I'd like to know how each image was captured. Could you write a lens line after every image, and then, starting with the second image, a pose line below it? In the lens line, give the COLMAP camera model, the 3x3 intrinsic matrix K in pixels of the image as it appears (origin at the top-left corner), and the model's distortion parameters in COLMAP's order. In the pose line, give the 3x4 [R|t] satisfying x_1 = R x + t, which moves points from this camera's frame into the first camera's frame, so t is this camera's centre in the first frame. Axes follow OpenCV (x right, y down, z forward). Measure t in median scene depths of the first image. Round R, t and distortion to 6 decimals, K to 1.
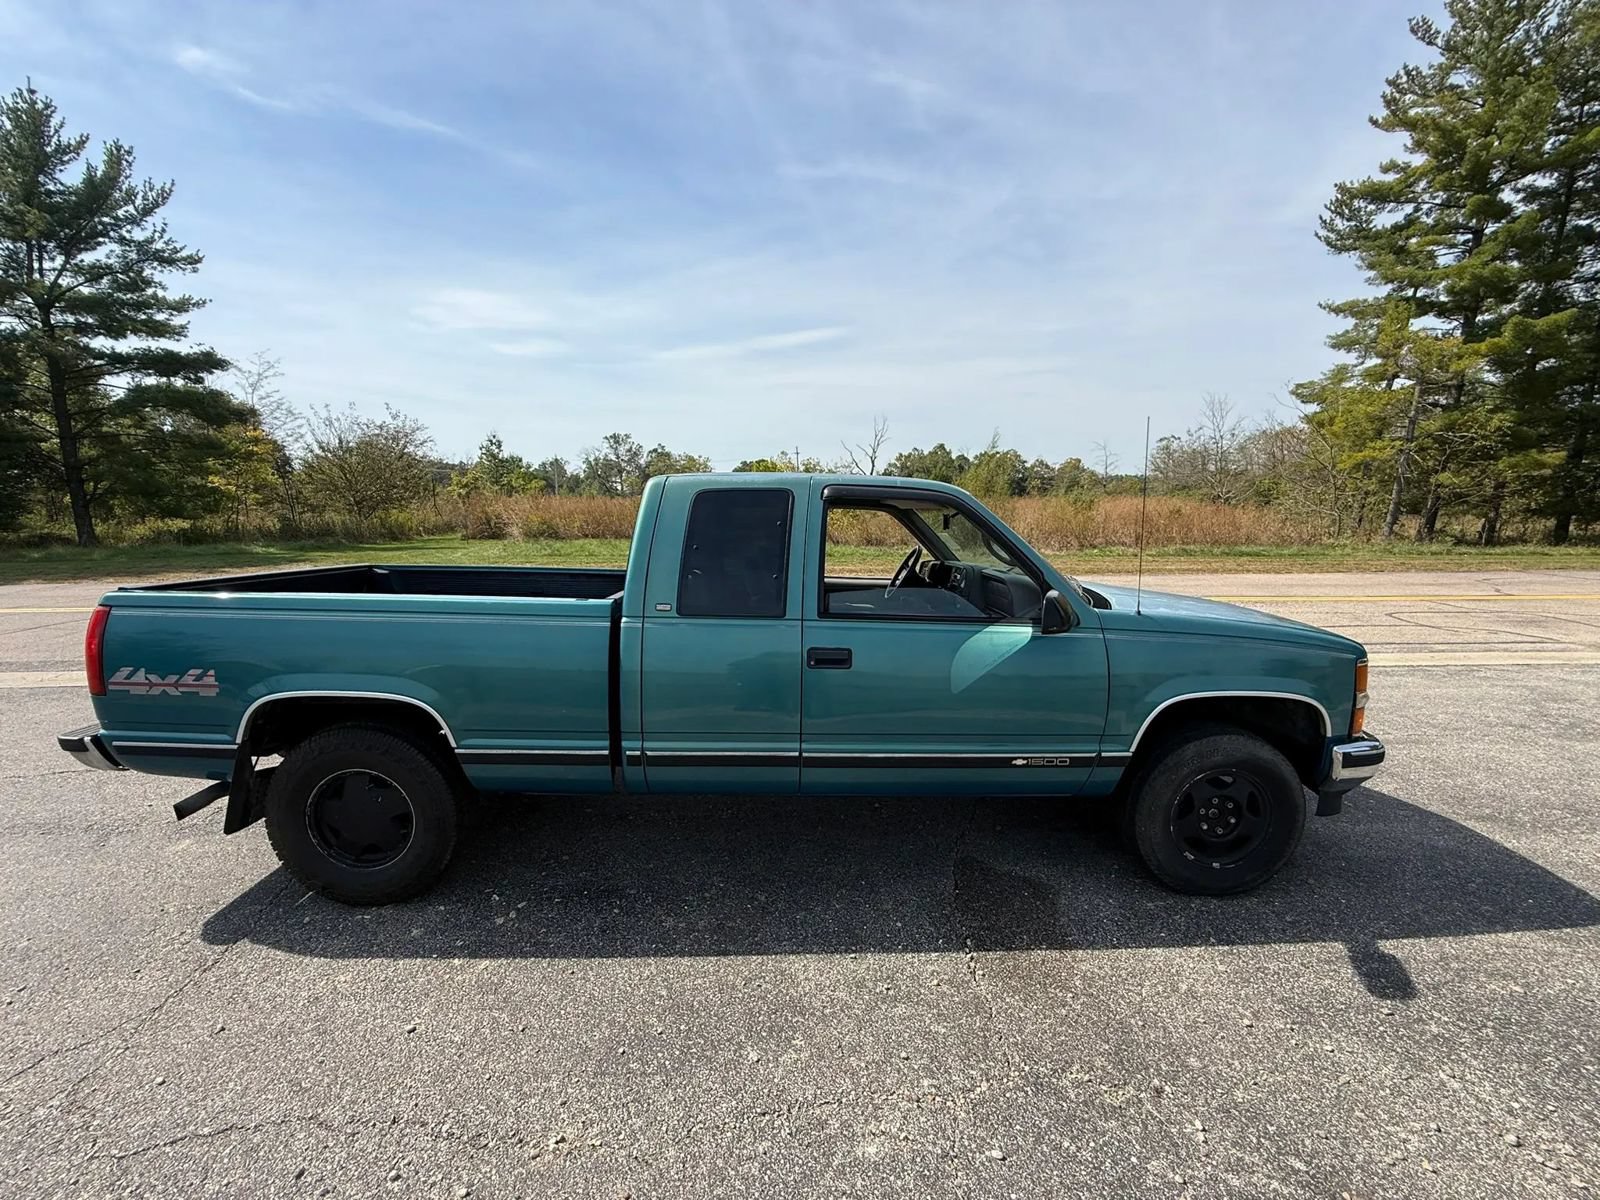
lens RADIAL K [[630.1, 0, 801.3], [0, 630.1, 610.4], [0, 0, 1]] dist [0.000029, 0.000203]
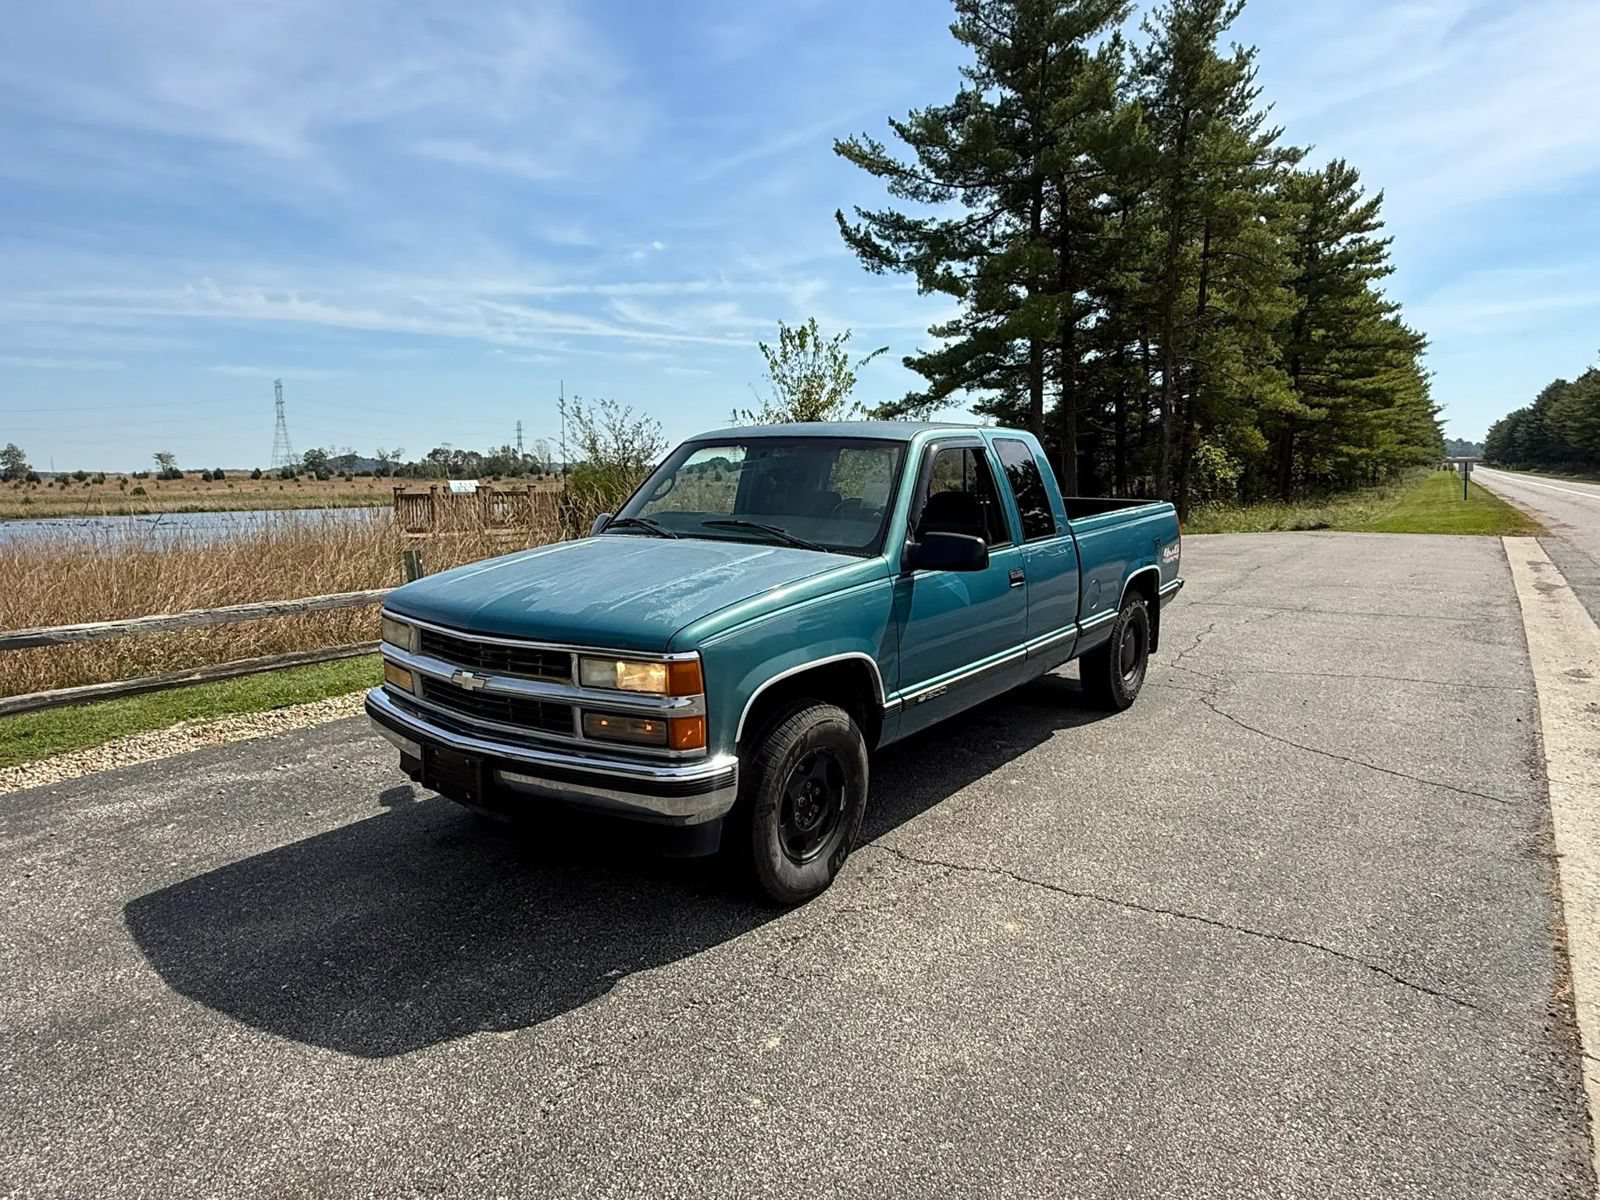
lens RADIAL K [[1009.2, 0, 785.4], [0, 1009.2, 594.3], [0, 0, 1]] dist [0.004357, -0.002762]
pose [[-0.606042, 0.105851, -0.788358, 0.188464], [-0.114694, 0.969120, 0.218291, -0.037878], [0.787120, 0.222714, -0.575187, 0.254993]]
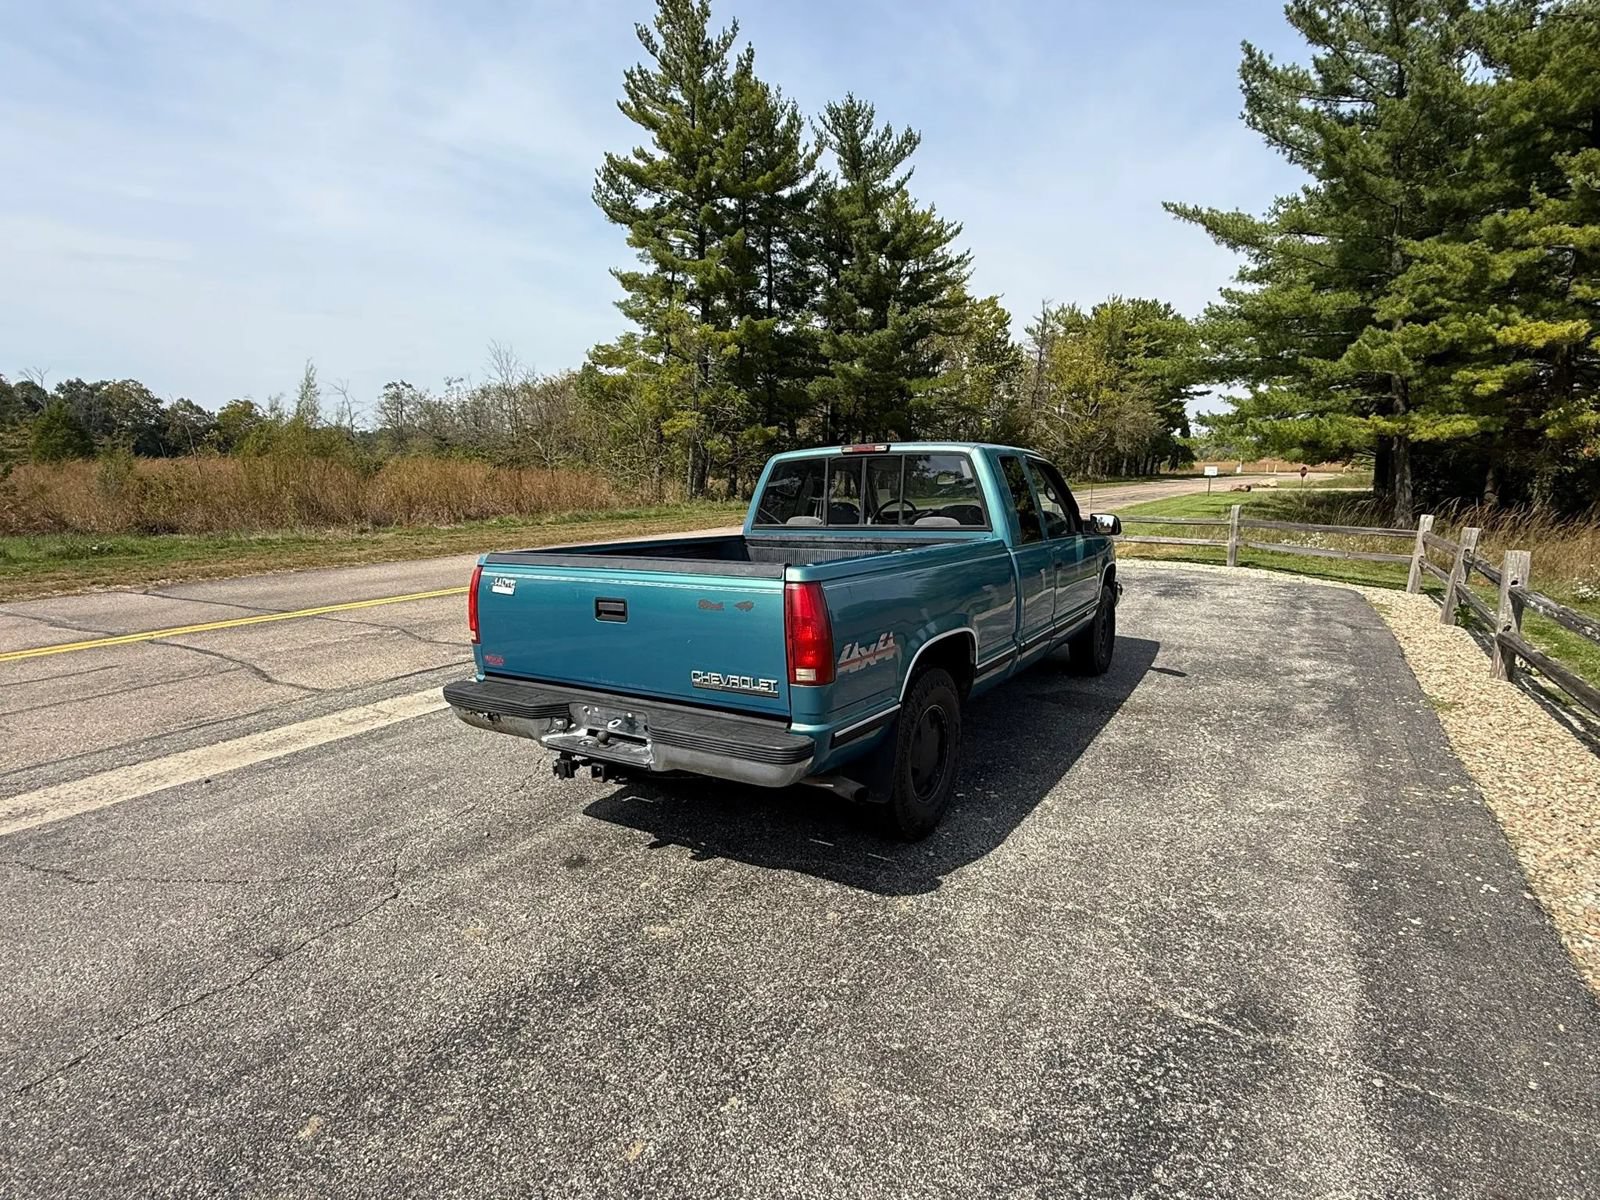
lens RADIAL K [[846.2, 0, 795.6], [0, 846.2, 606.1], [0, 0, 1]] dist [0.002312, -0.001222]
pose [[0.540094, -0.137224, 0.830342, -0.209043], [0.140915, 0.987434, 0.071527, -0.006226], [-0.829724, 0.078376, 0.552644, 0.037371]]
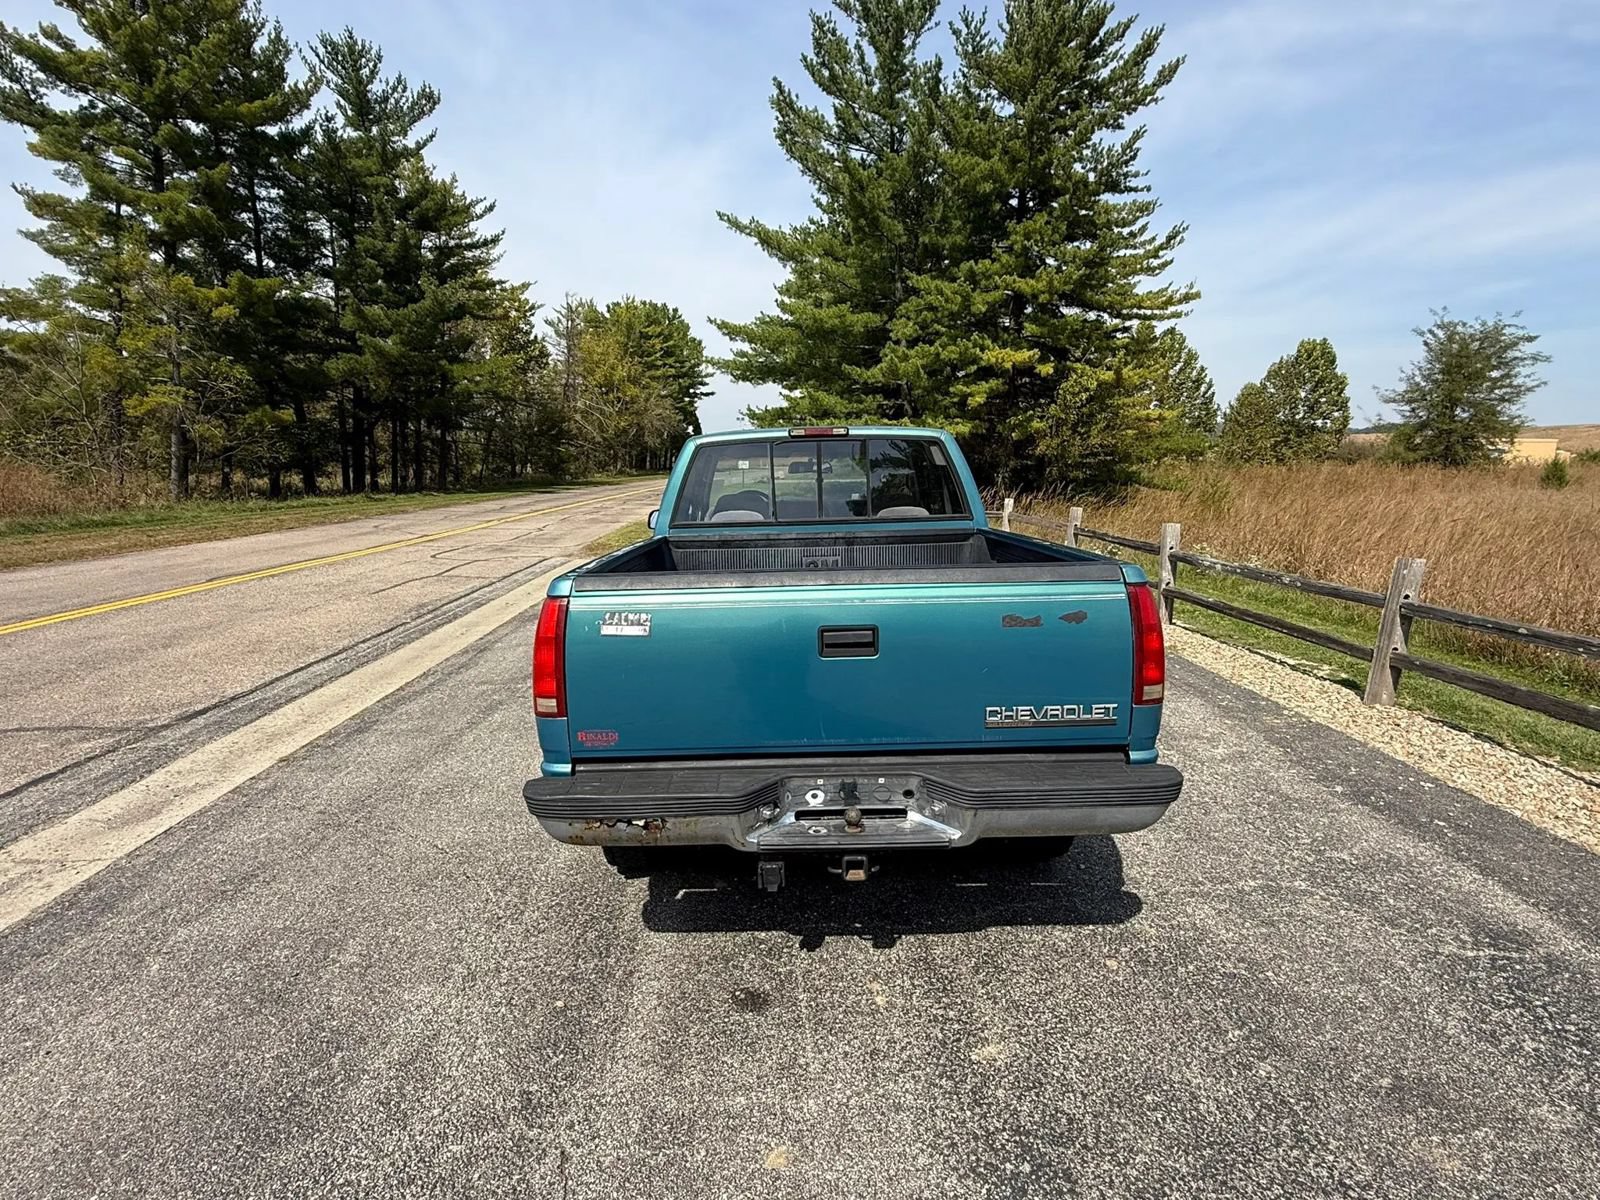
lens RADIAL K [[847.9, 0, 789.8], [0, 847.9, 603.3], [0, 0, 1]] dist [-0.000015, 0.000726]
pose [[0.013825, -0.164962, 0.986203, -0.208829], [0.163351, 0.973419, 0.160534, -0.021104], [-0.986471, 0.158878, 0.040404, 0.137530]]
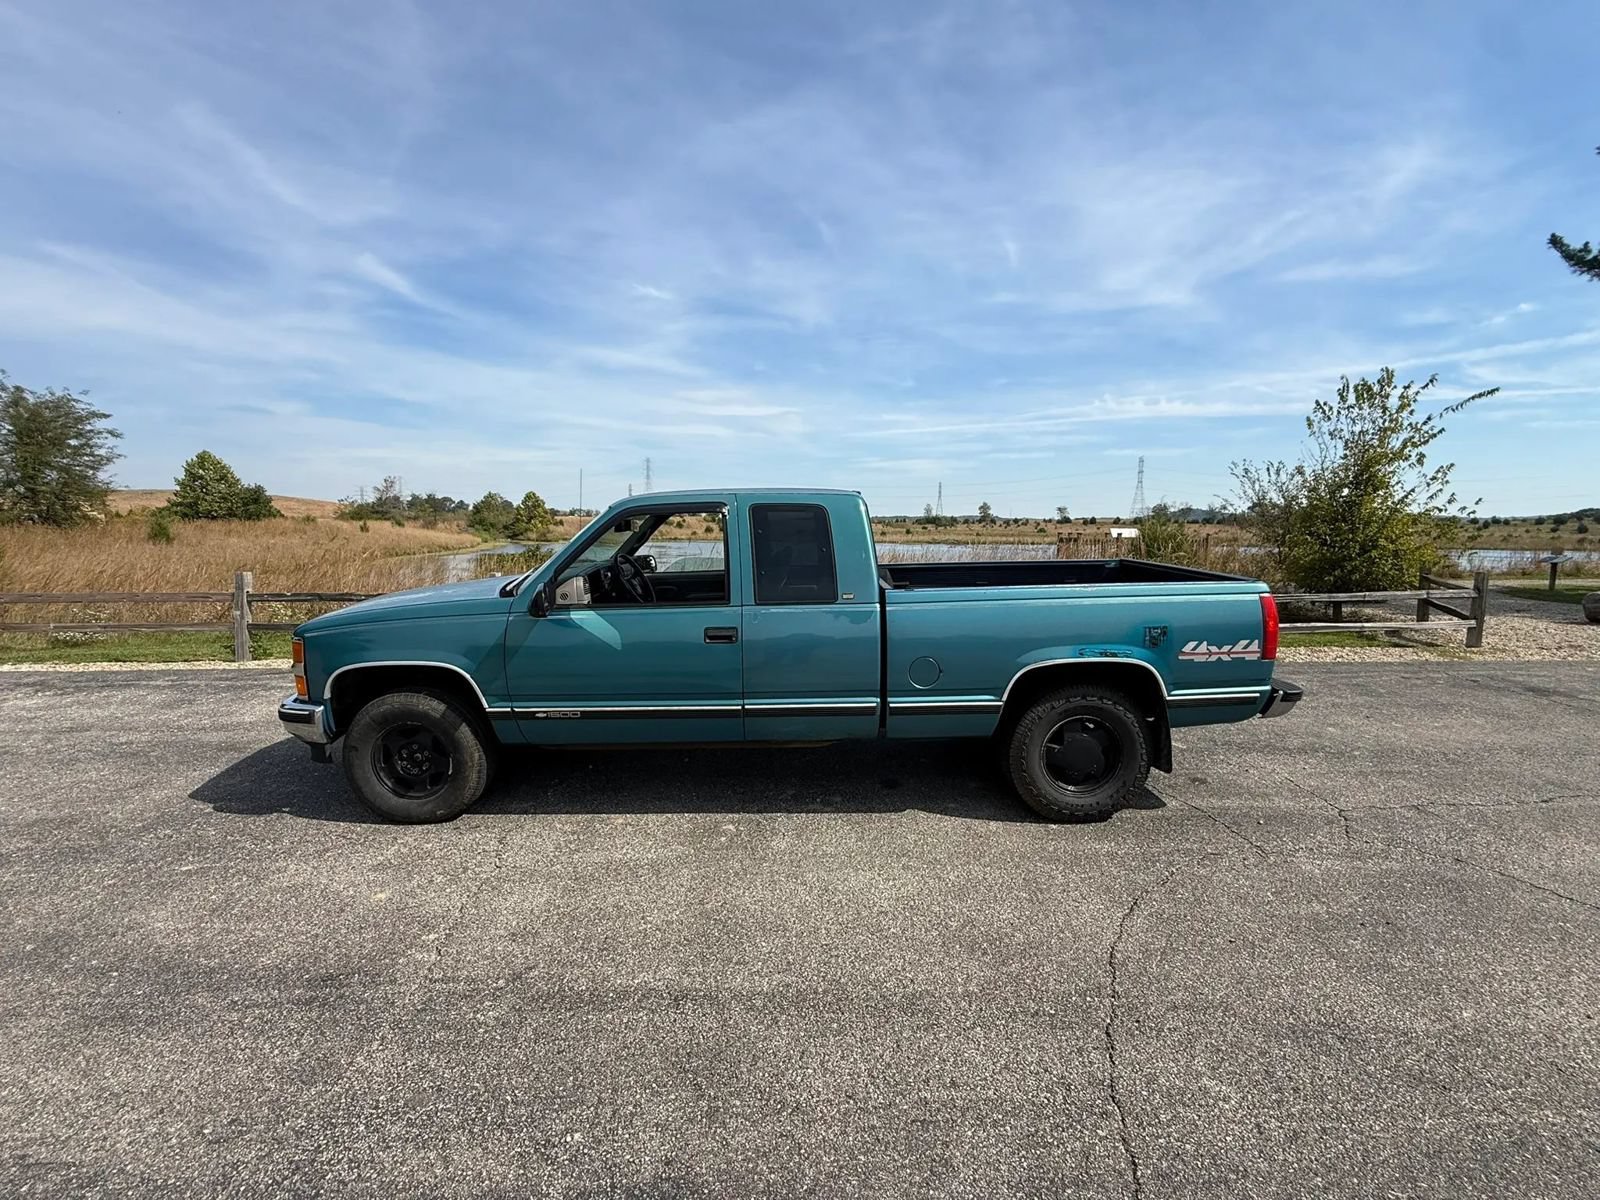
lens RADIAL K [[690.8, 0, 800.0], [0, 690.8, 600.0], [0, 0, 1]] dist [0.000105, 0.001059]
pose [[-0.999964, -0.002411, 0.008148, -0.013707], [-0.000111, 0.962516, 0.271225, -0.049032], [-0.008496, 0.271214, -0.962482, 0.312068]]
